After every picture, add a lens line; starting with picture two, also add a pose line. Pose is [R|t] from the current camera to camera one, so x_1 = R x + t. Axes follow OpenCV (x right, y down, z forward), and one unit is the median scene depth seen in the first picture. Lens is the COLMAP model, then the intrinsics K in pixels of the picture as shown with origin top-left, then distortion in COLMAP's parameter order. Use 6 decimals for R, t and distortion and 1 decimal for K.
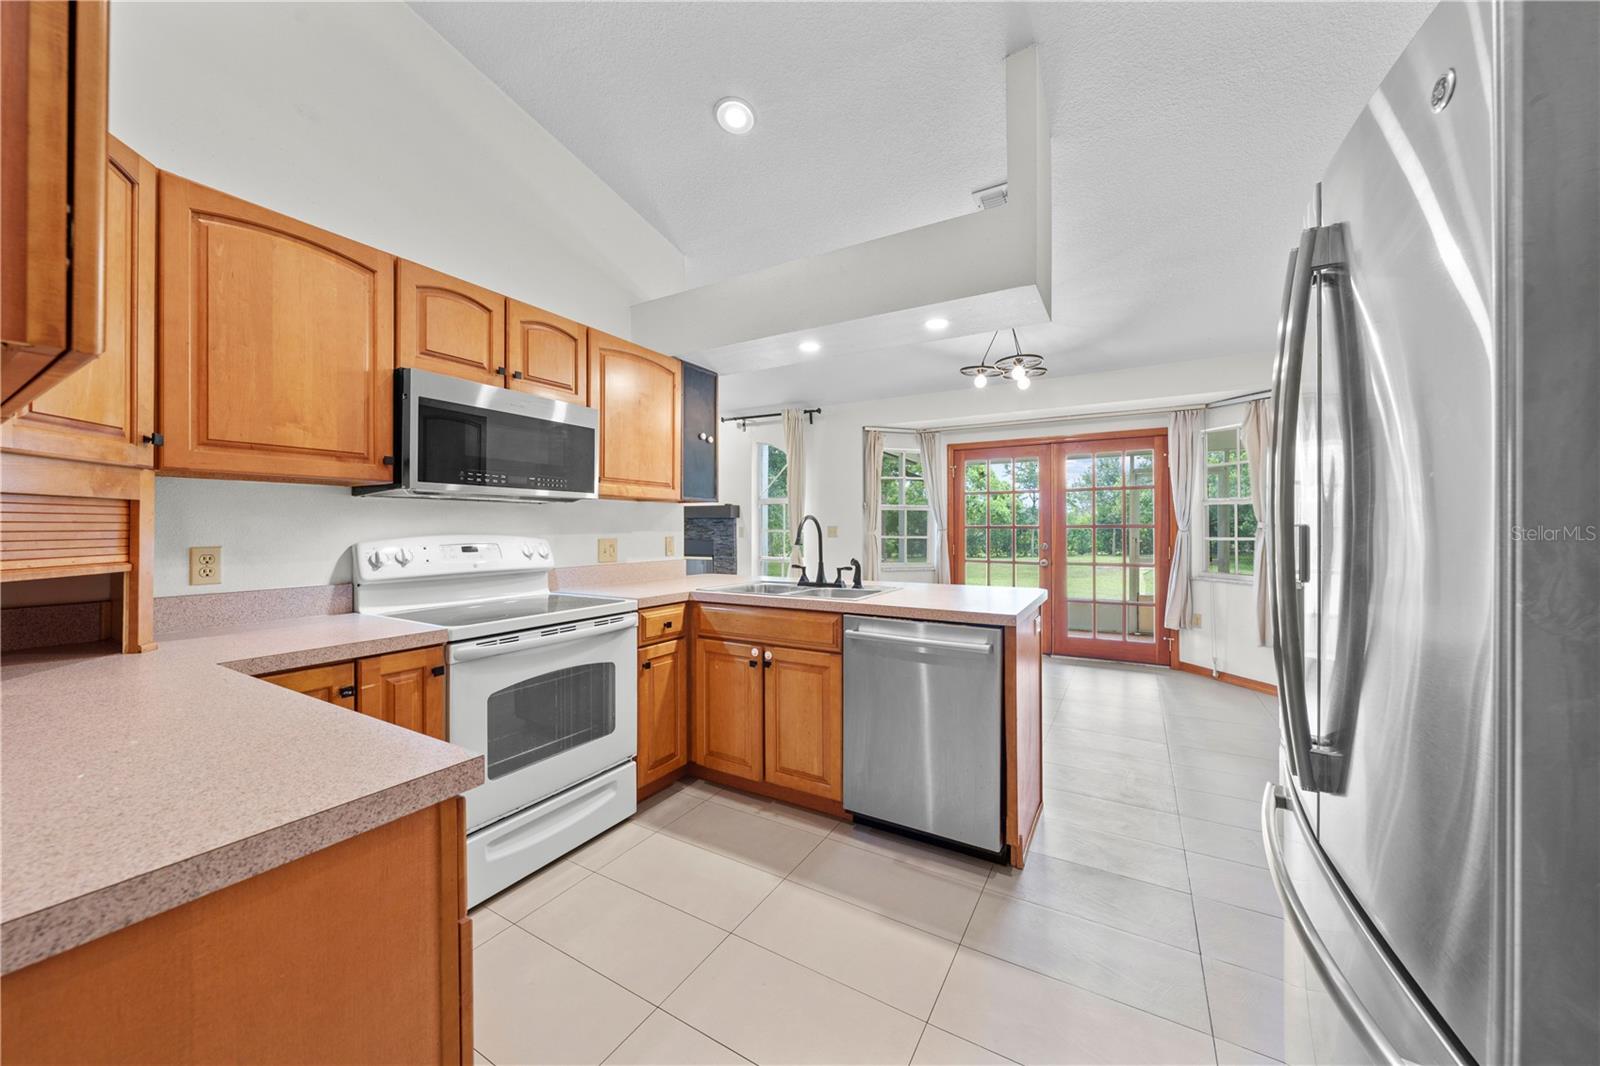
lens RADIAL K [[566.9, 0, 801.9], [0, 566.9, 526.2], [0, 0, 1]] dist [-0.001835, -0.000142]
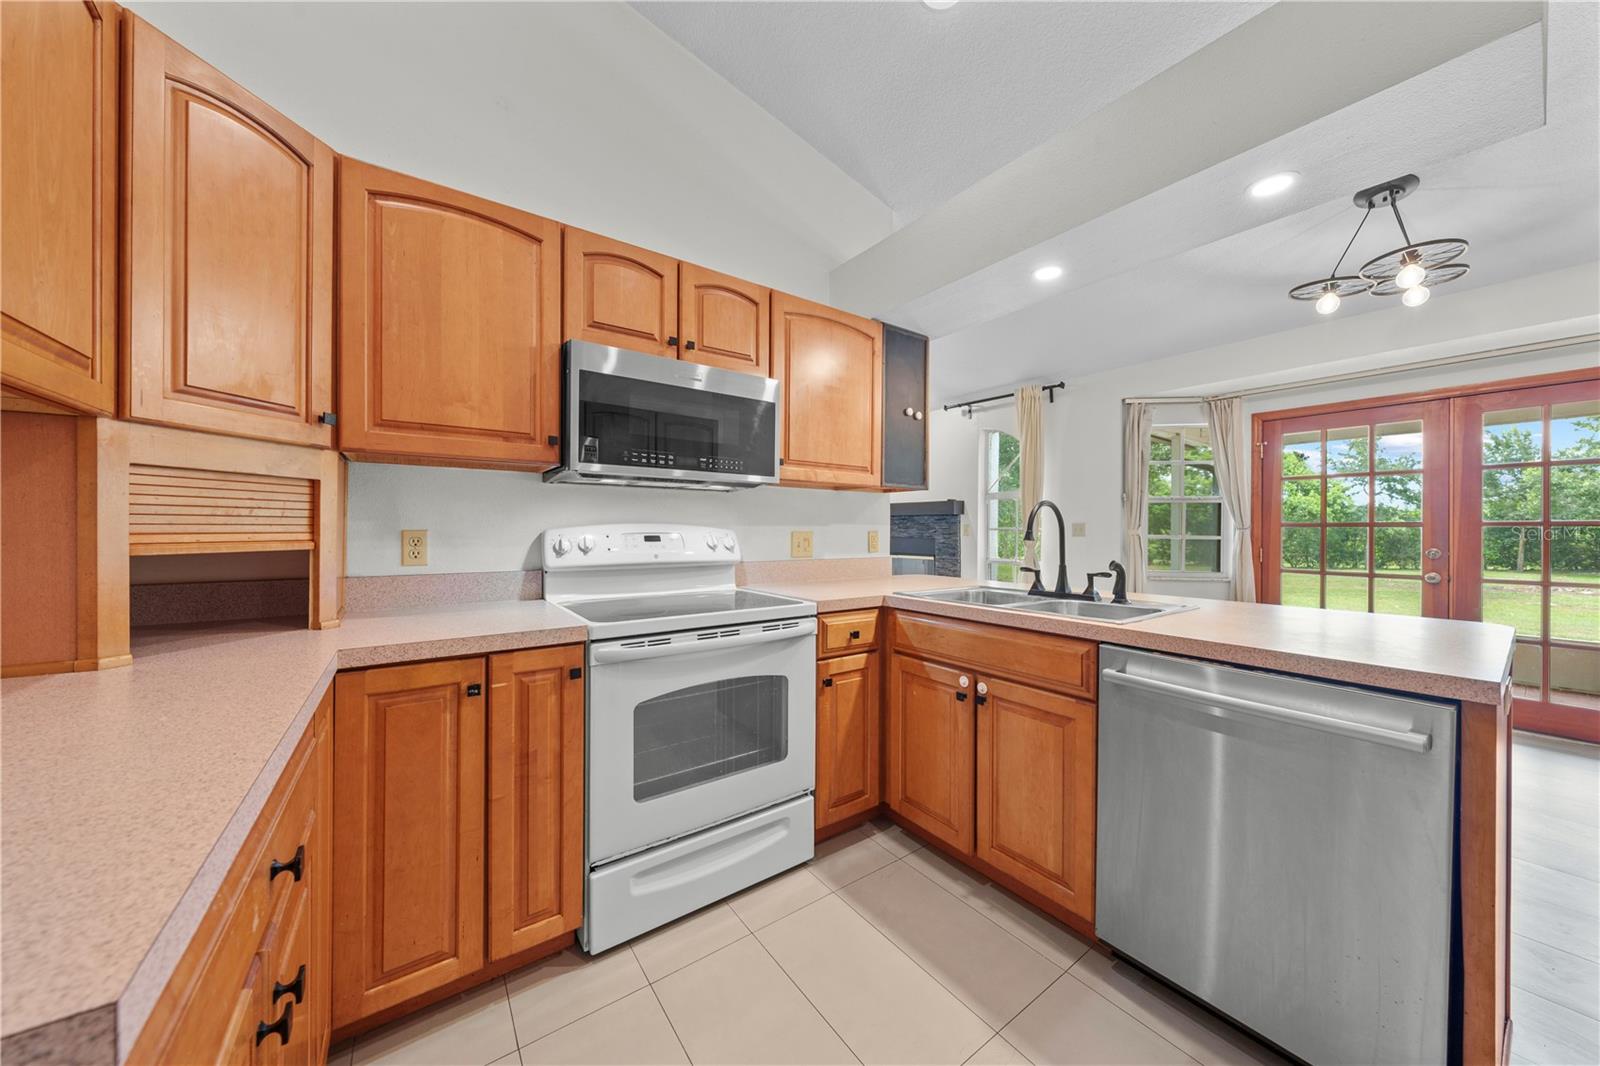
lens RADIAL K [[542.3, 0, 802.9], [0, 542.3, 531.3], [0, 0, 1]] dist [-0.002325, 0.000082]
pose [[0.914992, 0.007217, -0.403407, 0.008483], [-0.005093, 0.999967, 0.006338, 0.016935], [0.403440, -0.003745, 0.914999, 0.216541]]
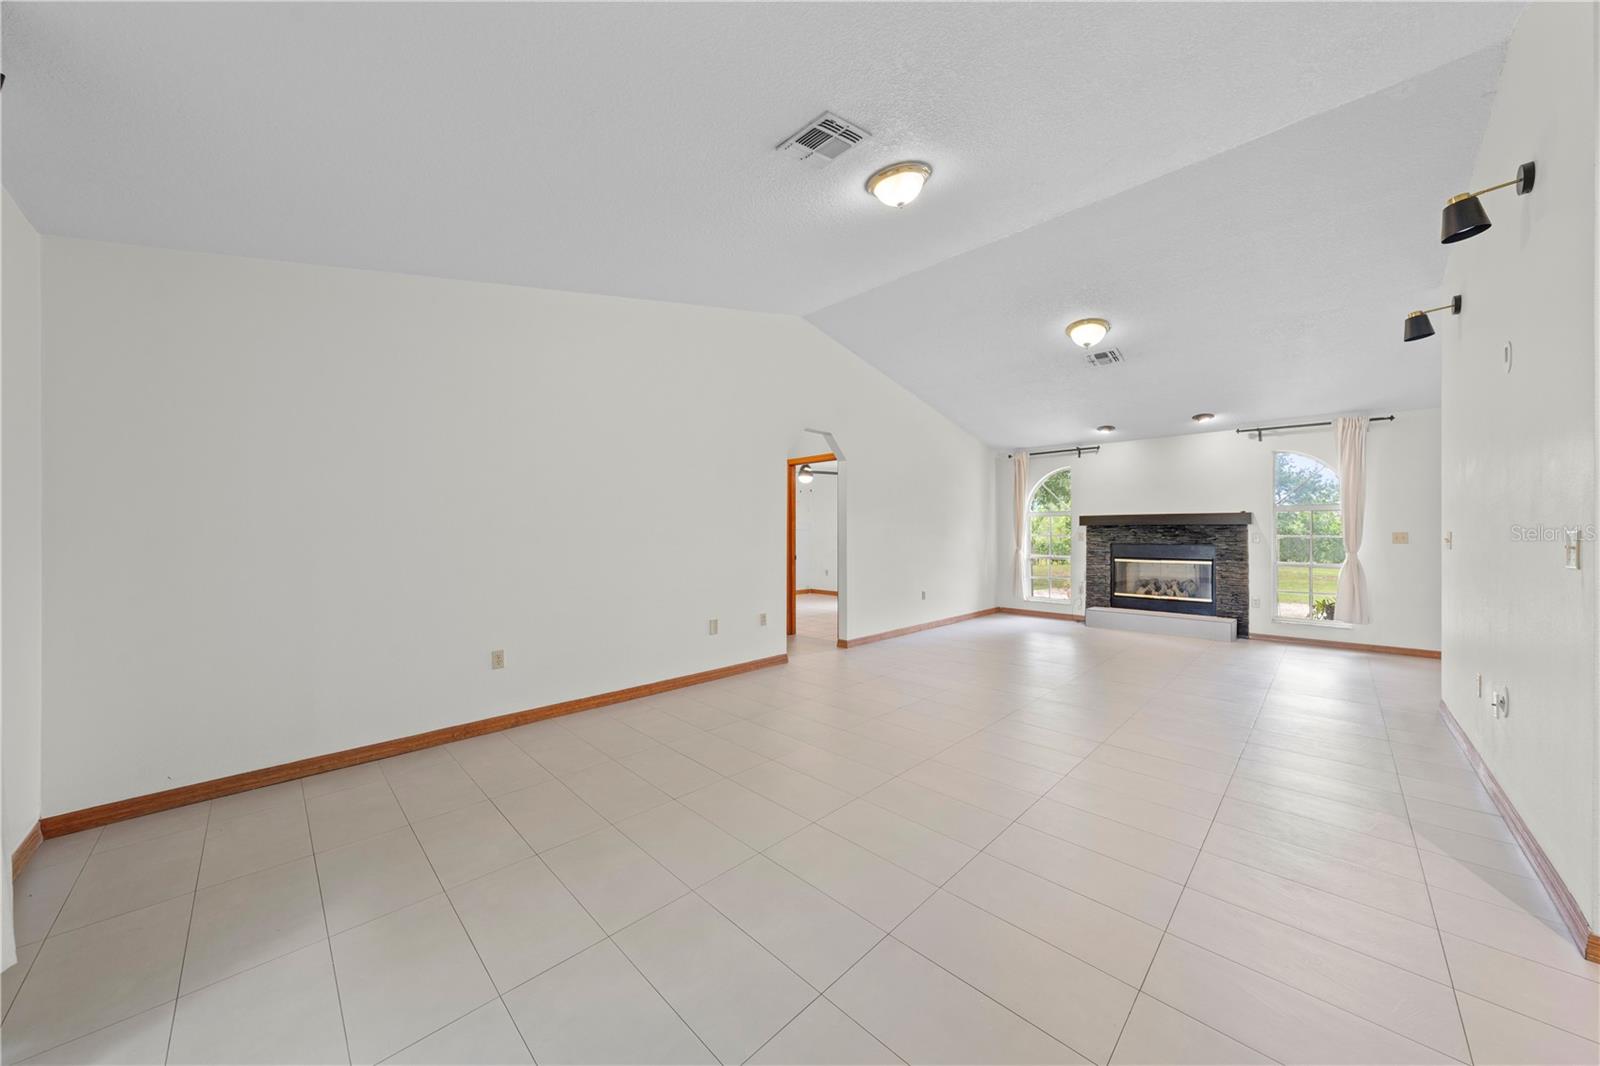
lens RADIAL K [[542.3, 0, 804.0], [0, 542.3, 527.0], [0, 0, 1]] dist [-0.002325, 0.000082]
pose [[0.969400, -0.000818, -0.245486, -1.424294], [-0.001592, 0.999952, -0.009622, 0.002713], [0.245482, 0.009718, 0.969352, -0.366866]]
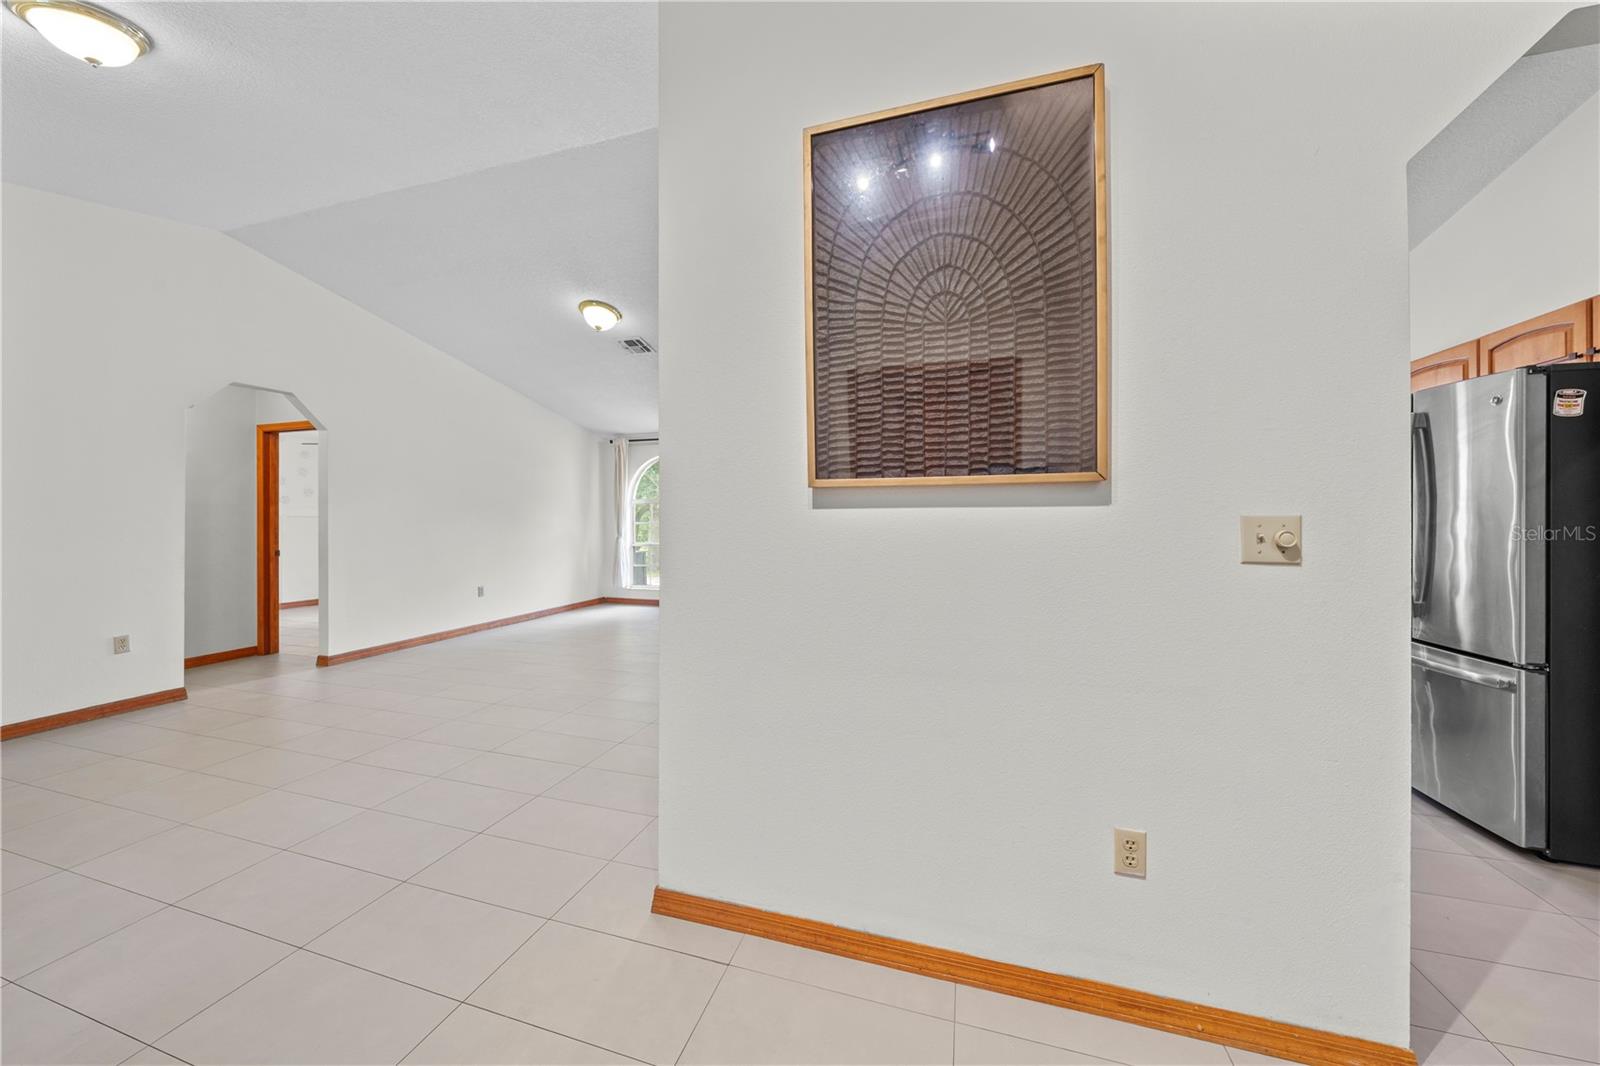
lens RADIAL K [[542.3, 0, 813.0], [0, 542.3, 522.0], [0, 0, 1]] dist [-0.002325, 0.000082]
pose [[0.970456, -0.004023, 0.241245, -0.761283], [0.002990, 0.999985, 0.004651, 0.002442], [-0.241260, -0.003792, 0.970453, -0.279722]]
